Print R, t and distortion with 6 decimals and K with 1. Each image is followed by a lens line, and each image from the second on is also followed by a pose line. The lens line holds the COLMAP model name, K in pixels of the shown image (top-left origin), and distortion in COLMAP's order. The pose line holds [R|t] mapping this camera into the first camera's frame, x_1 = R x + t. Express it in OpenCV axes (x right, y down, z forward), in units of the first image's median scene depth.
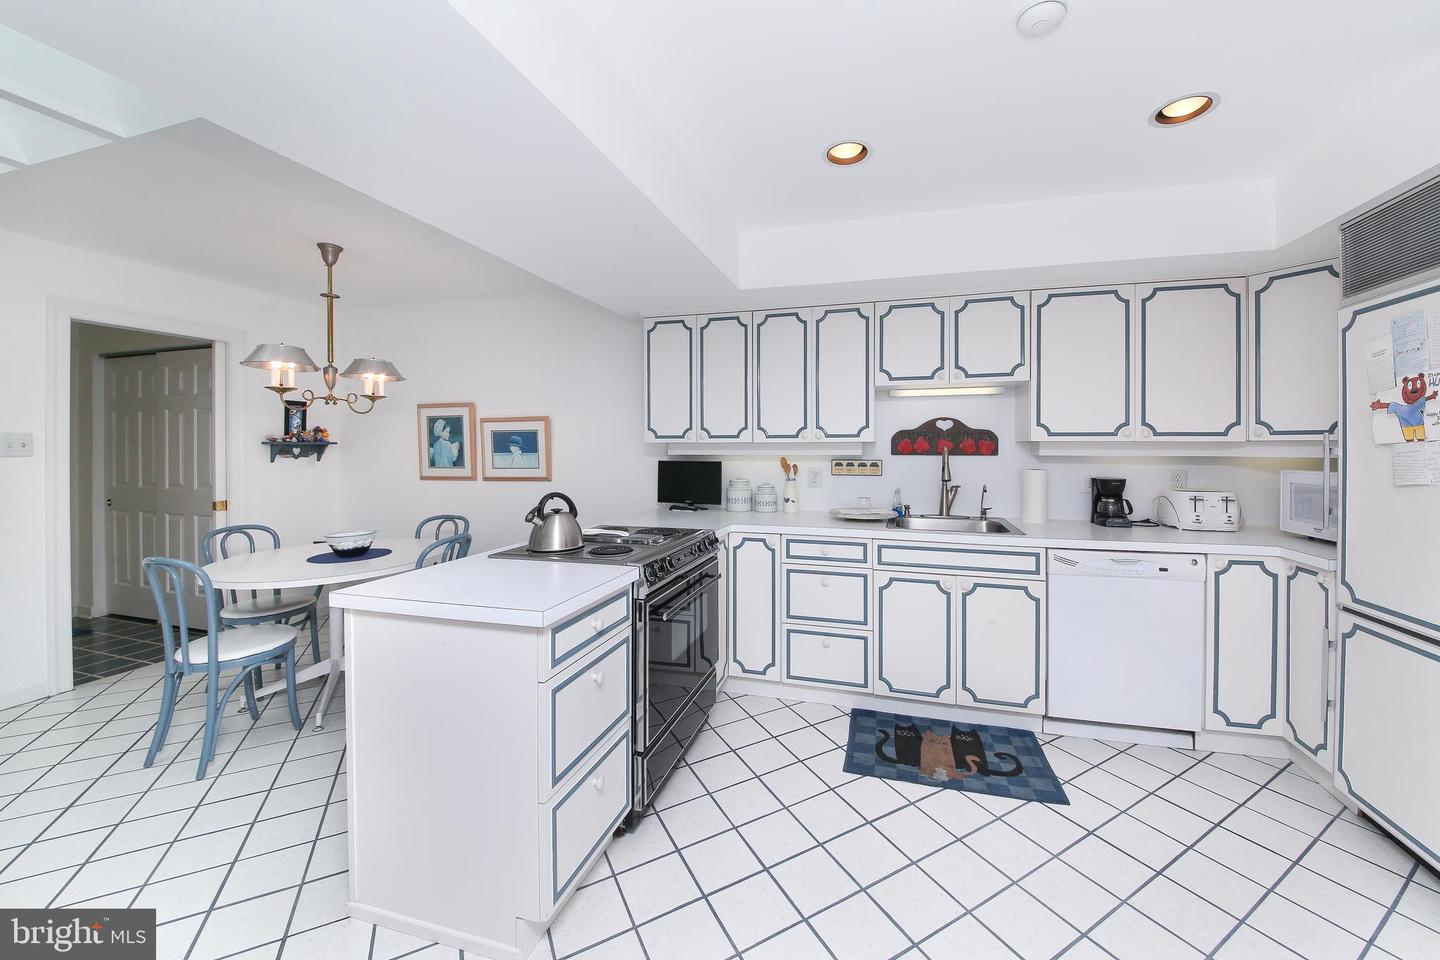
lens RADIAL K [[536.3, 0, 724.3], [0, 536.3, 452.3], [0, 0, 1]] dist [0.041602, -0.000128]
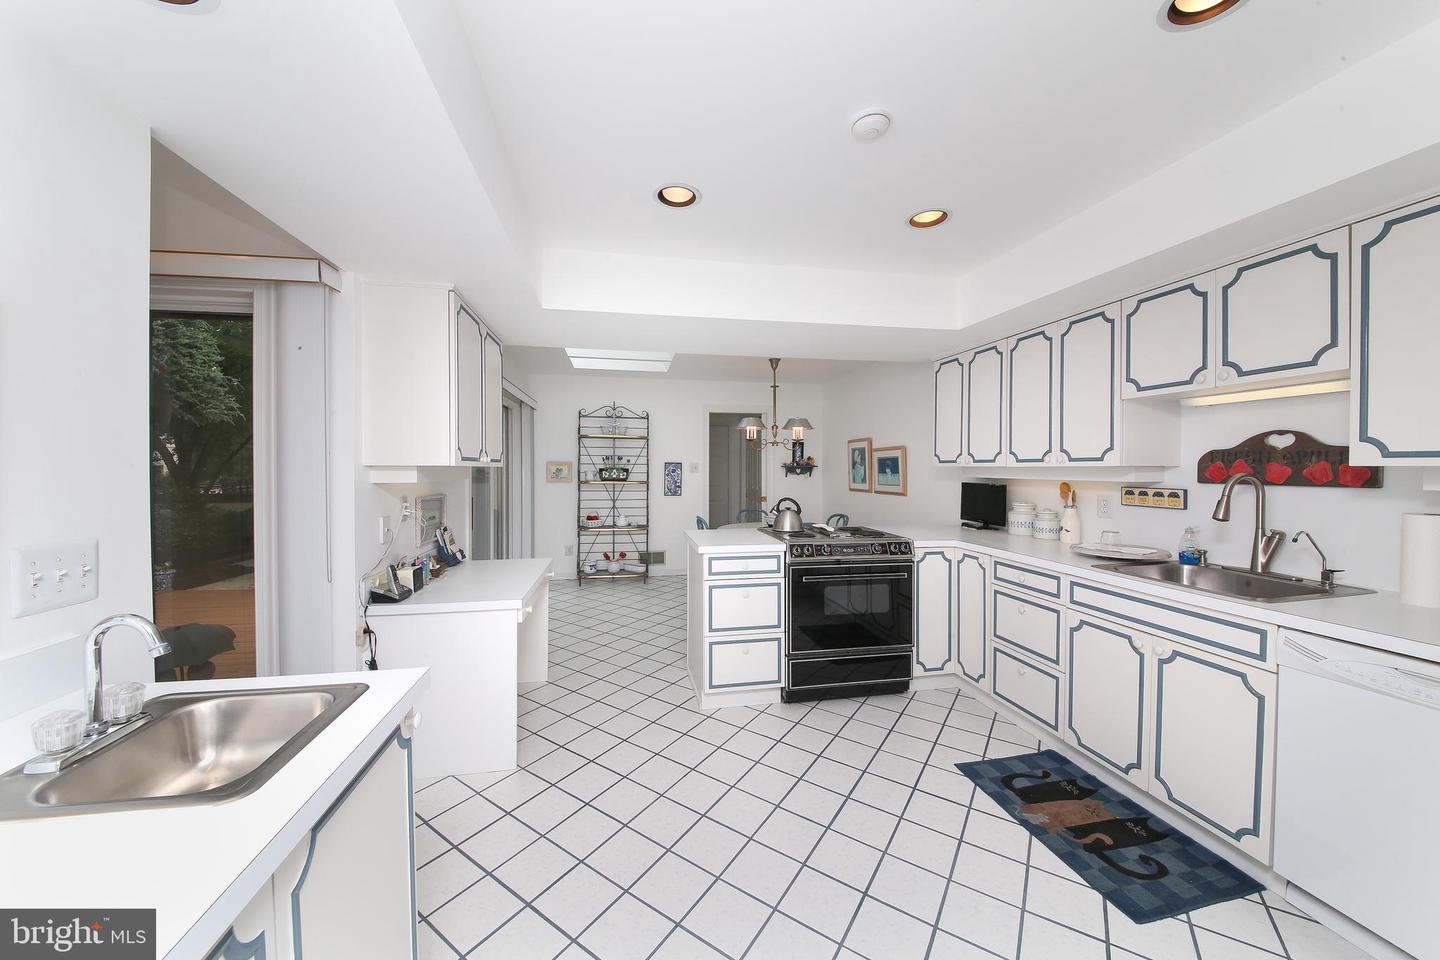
lens RADIAL K [[486.2, 0, 720.0], [0, 486.2, 480.0], [0, 0, 1]] dist [-0.000034, -0.000019]
pose [[0.462412, 0.025492, -0.886299, 0.636982], [-0.011914, 0.999675, 0.022537, -0.007218], [0.886585, 0.000138, 0.462565, 0.089583]]
